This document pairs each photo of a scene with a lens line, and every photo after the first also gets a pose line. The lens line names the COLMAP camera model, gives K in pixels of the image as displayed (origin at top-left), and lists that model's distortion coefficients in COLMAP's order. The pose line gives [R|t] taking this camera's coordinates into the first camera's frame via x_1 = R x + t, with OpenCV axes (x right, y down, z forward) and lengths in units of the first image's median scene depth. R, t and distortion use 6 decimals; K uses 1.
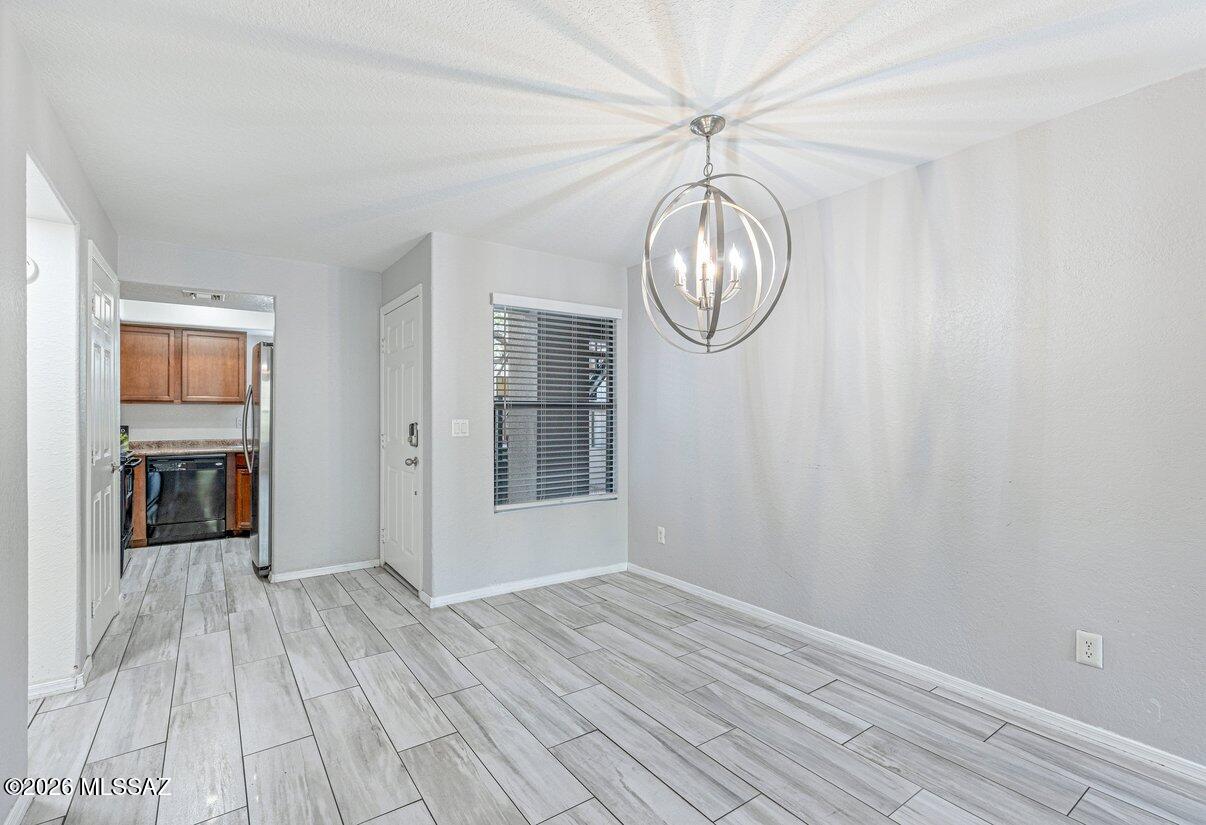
lens RADIAL K [[555.2, 0, 607.3], [0, 555.2, 409.6], [0, 0, 1]] dist [-0.000157, 0.000725]
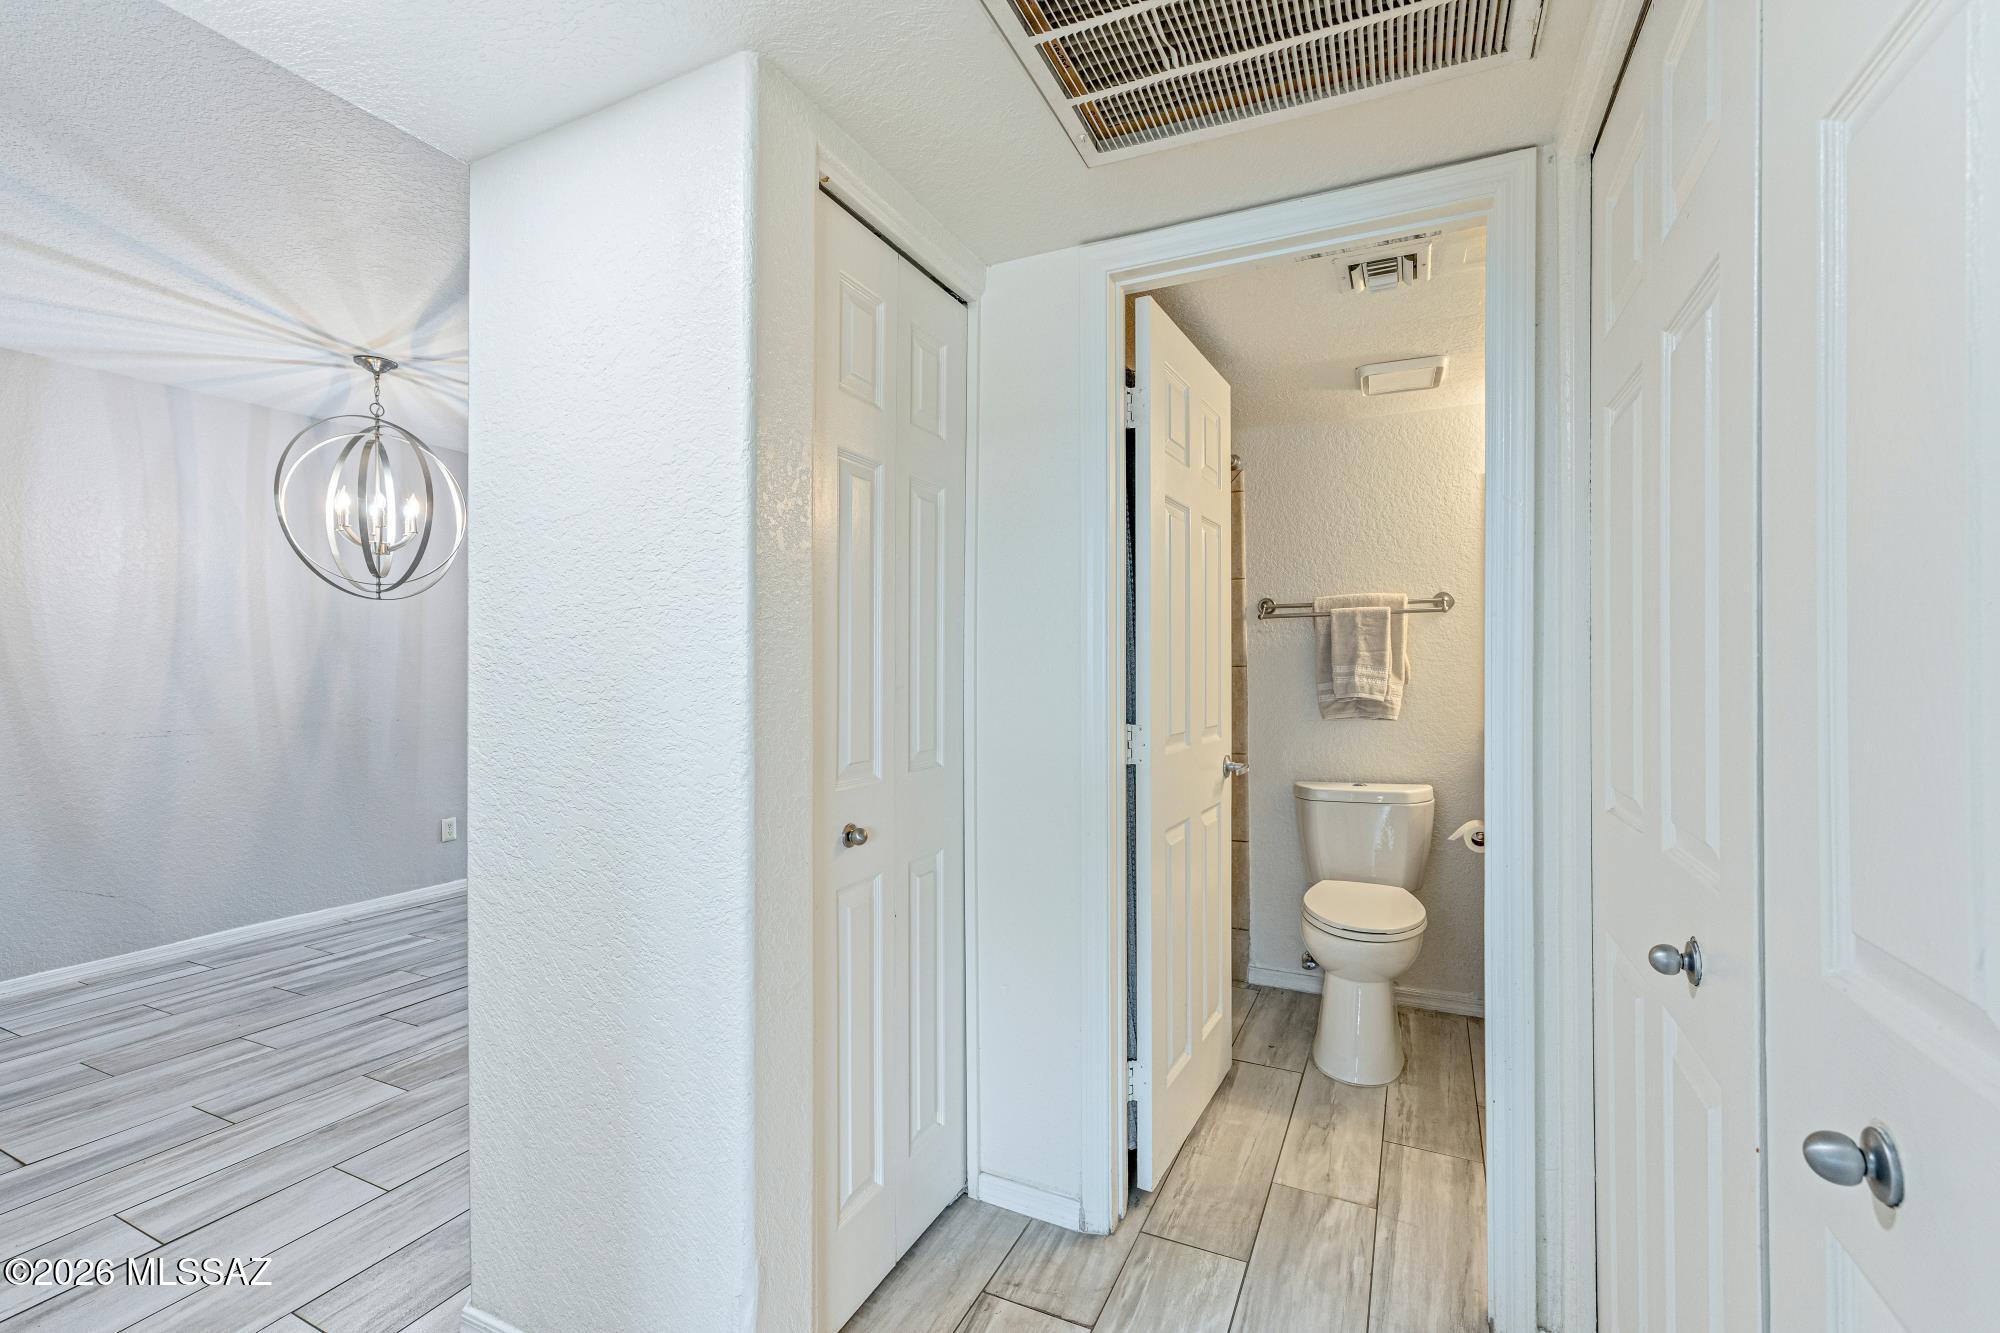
lens RADIAL K [[874.2, 0, 1003.9], [0, 874.2, 669.7], [0, 0, 1]] dist [-0.003073, 0.000050]
pose [[-0.475371, 0.002391, 0.879782, -1.542037], [-0.000152, 0.999996, -0.002800, 0.022760], [-0.879785, -0.001465, -0.475369, 0.702565]]
